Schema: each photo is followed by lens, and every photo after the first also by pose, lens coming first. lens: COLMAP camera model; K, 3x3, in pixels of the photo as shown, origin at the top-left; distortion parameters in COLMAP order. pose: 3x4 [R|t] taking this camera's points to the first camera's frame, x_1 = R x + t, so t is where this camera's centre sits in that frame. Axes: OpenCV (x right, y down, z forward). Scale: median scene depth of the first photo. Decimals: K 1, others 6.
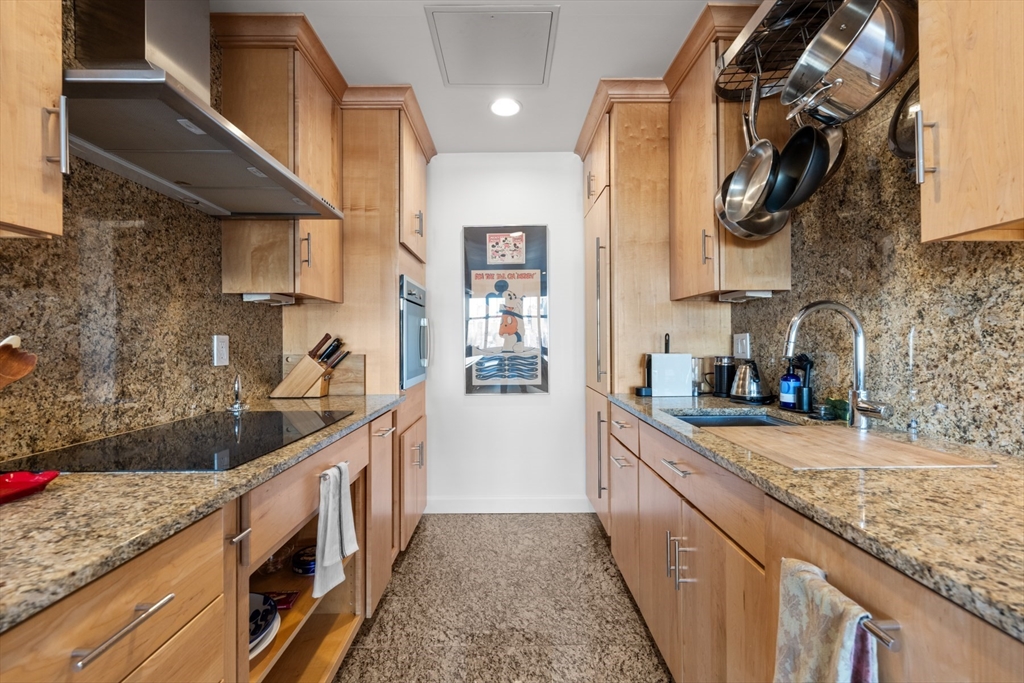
lens RADIAL K [[424.8, 0, 514.4], [0, 424.8, 340.6], [0, 0, 1]] dist [-0.001373, -0.000529]
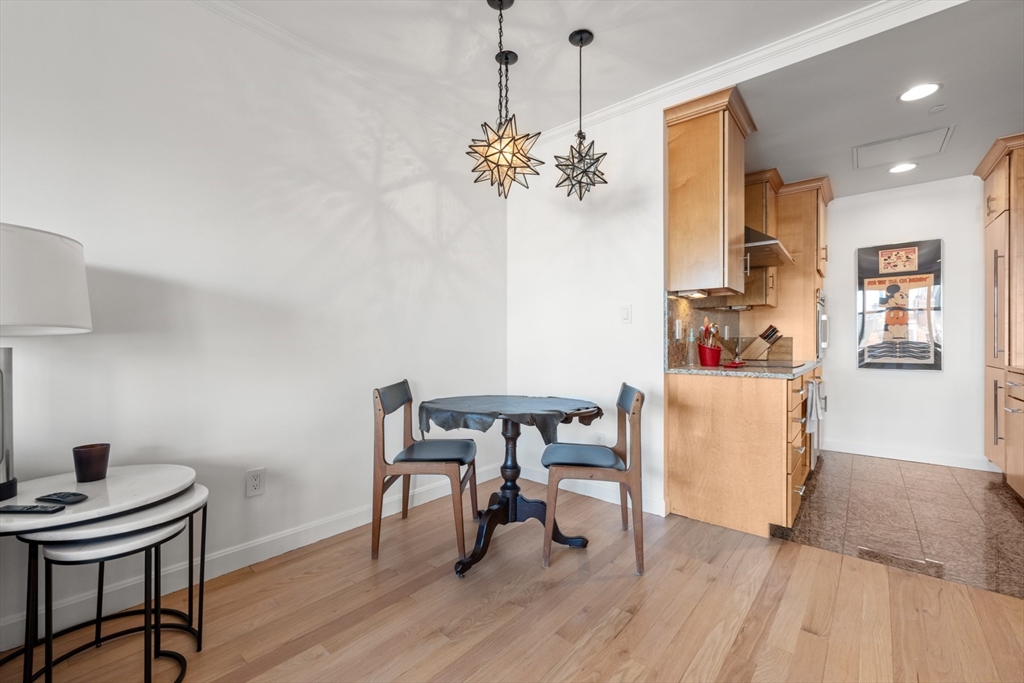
lens RADIAL K [[424.8, 0, 517.6], [0, 424.8, 342.8], [0, 0, 1]] dist [-0.001373, -0.000529]
pose [[0.767027, 0.007086, -0.641575, -0.130960], [-0.003820, 0.999972, 0.006477, 0.061298], [0.641603, -0.002518, 0.767033, -1.291092]]
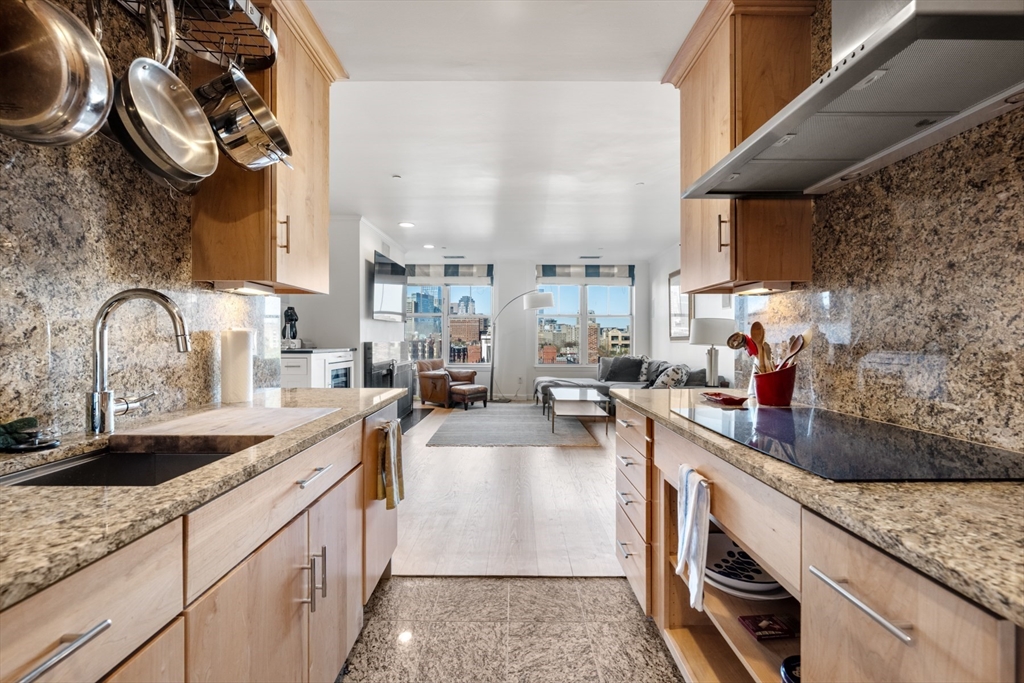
lens RADIAL K [[424.8, 0, 517.6], [0, 424.8, 338.6], [0, 0, 1]] dist [-0.001373, -0.000529]
pose [[-0.999968, 0.005657, -0.005668, -0.032494], [0.005678, 0.999977, -0.003792, 0.012771], [0.005646, -0.003824, -0.999977, 1.394925]]
